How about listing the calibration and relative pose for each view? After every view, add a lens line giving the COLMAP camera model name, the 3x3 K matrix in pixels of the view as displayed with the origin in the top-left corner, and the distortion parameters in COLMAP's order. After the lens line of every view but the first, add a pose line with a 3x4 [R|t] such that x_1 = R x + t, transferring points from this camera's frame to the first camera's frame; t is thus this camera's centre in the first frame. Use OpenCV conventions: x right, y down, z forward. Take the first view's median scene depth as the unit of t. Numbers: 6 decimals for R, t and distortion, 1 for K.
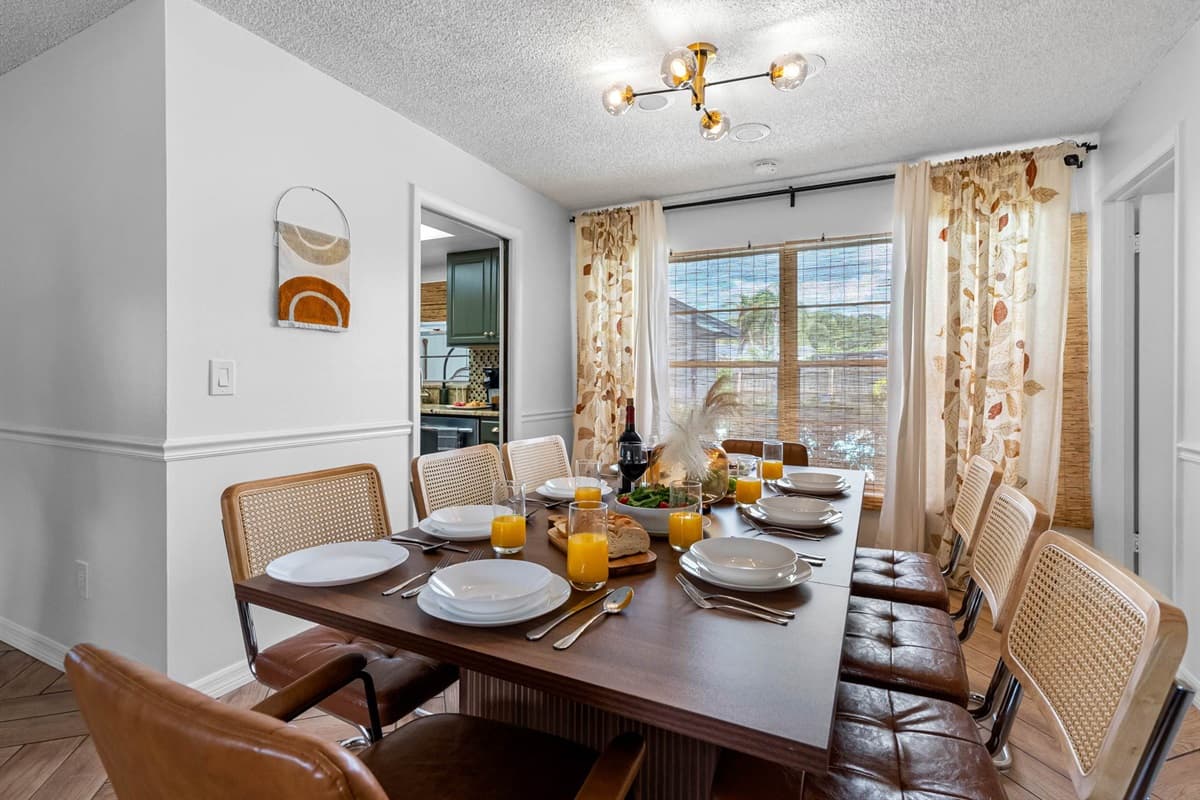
lens RADIAL K [[551.5, 0, 603.0], [0, 551.5, 379.7], [0, 0, 1]] dist [-0.000853, 0.000600]
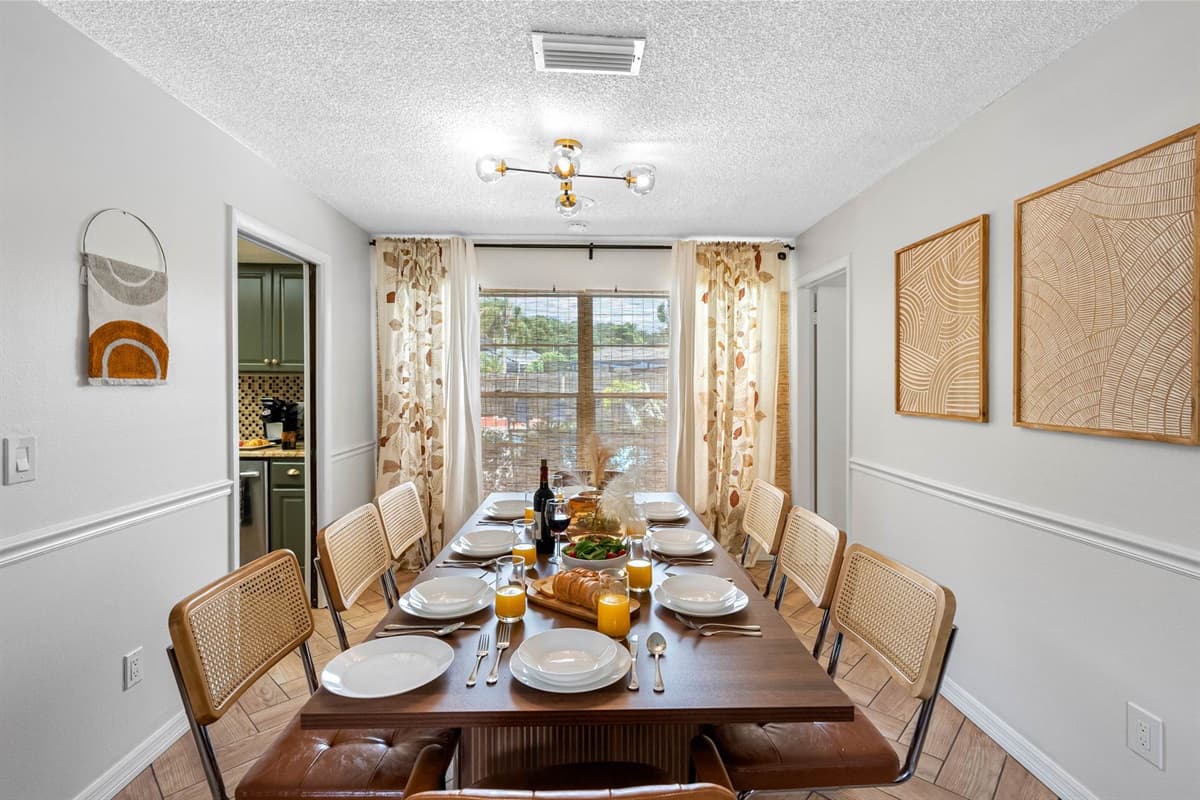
lens RADIAL K [[550.2, 0, 601.6], [0, 550.2, 384.2], [0, 0, 1]] dist [-0.003526, -0.000188]
pose [[0.884273, -0.003616, 0.466956, -0.212267], [0.001133, 0.999984, 0.005598, -0.071679], [-0.466968, -0.004421, 0.884263, -0.035308]]
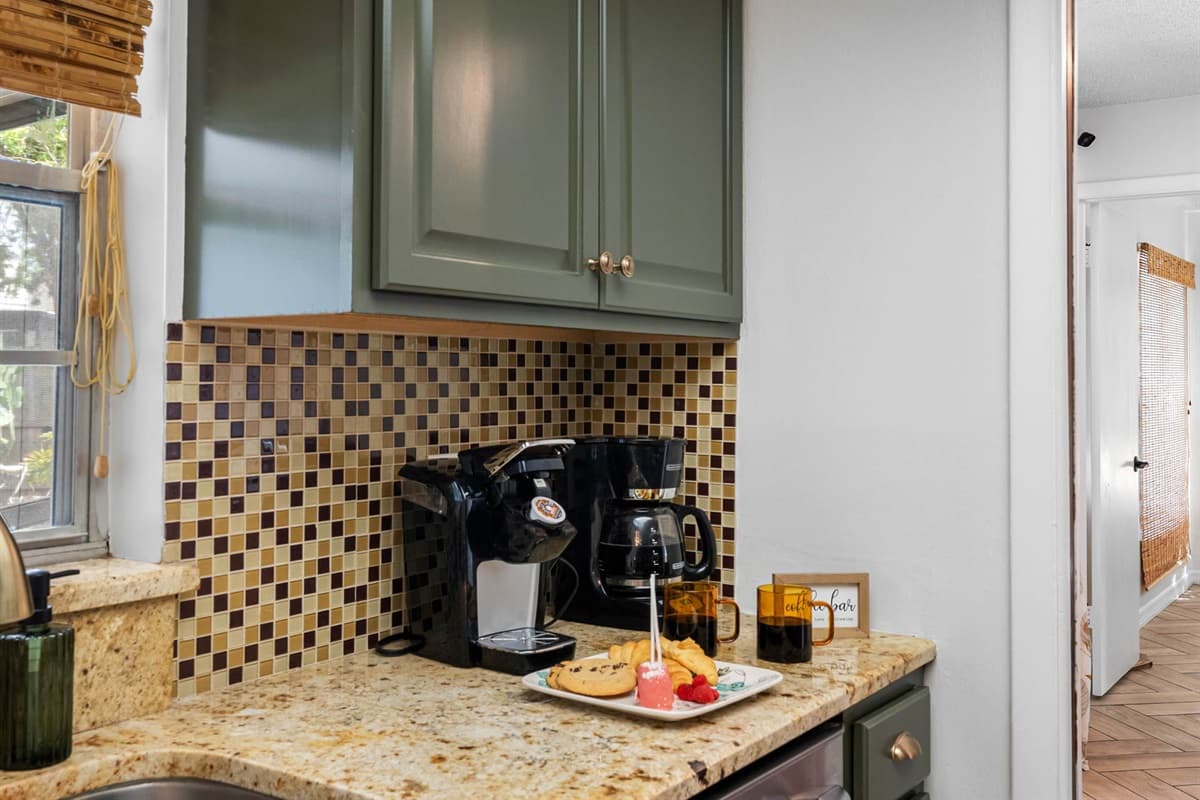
lens RADIAL K [[1184.8, 0, 603.0], [0, 1184.8, 322.6], [0, 0, 1]] dist [-0.001299, -0.002586]
pose [[0.157404, 0.040849, 0.986689, -0.829752], [-0.000220, 0.999146, -0.041330, -0.065513], [-0.987534, 0.006289, 0.157279, 1.292105]]
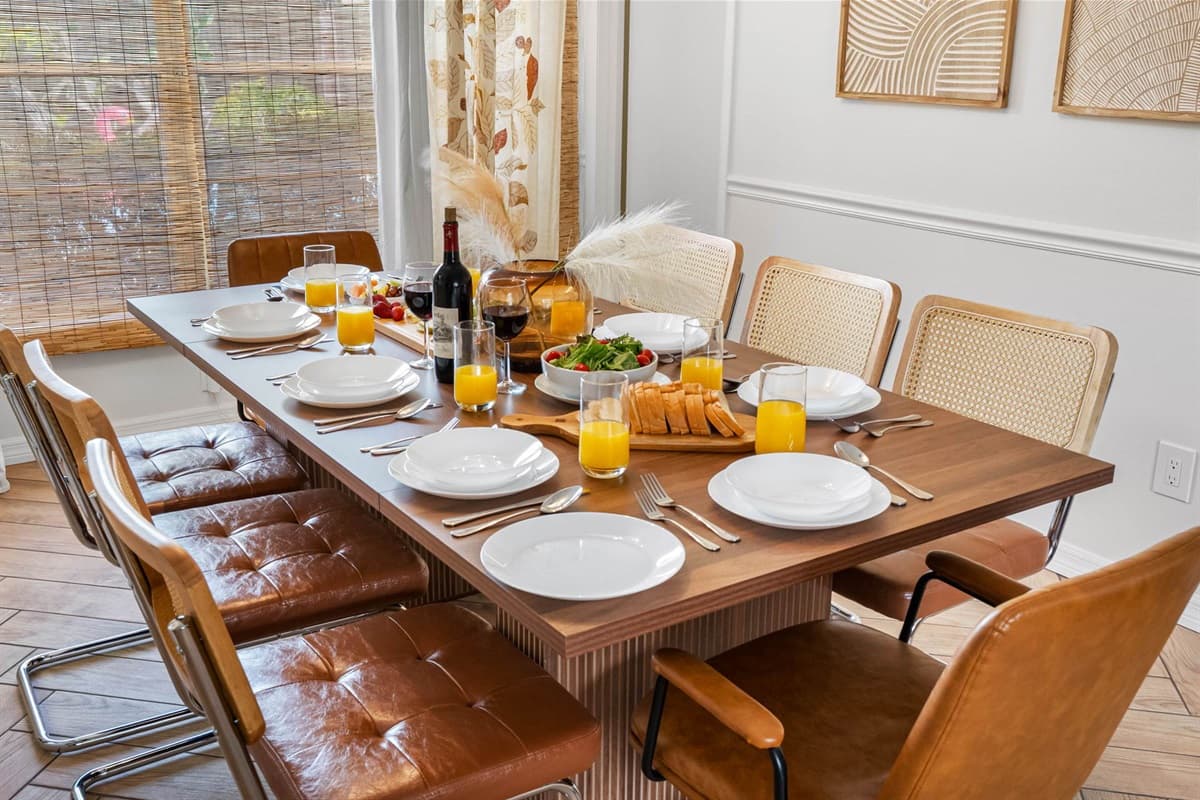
lens RADIAL K [[1155.7, 0, 600.0], [0, 1155.7, 400.0], [0, 0, 1]] dist [0.006892, 0.011534]
pose [[0.503183, -0.259382, 0.824335, -0.519362], [-0.008272, 0.952403, 0.304728, -0.079951], [-0.864140, -0.160153, 0.477087, 0.137977]]
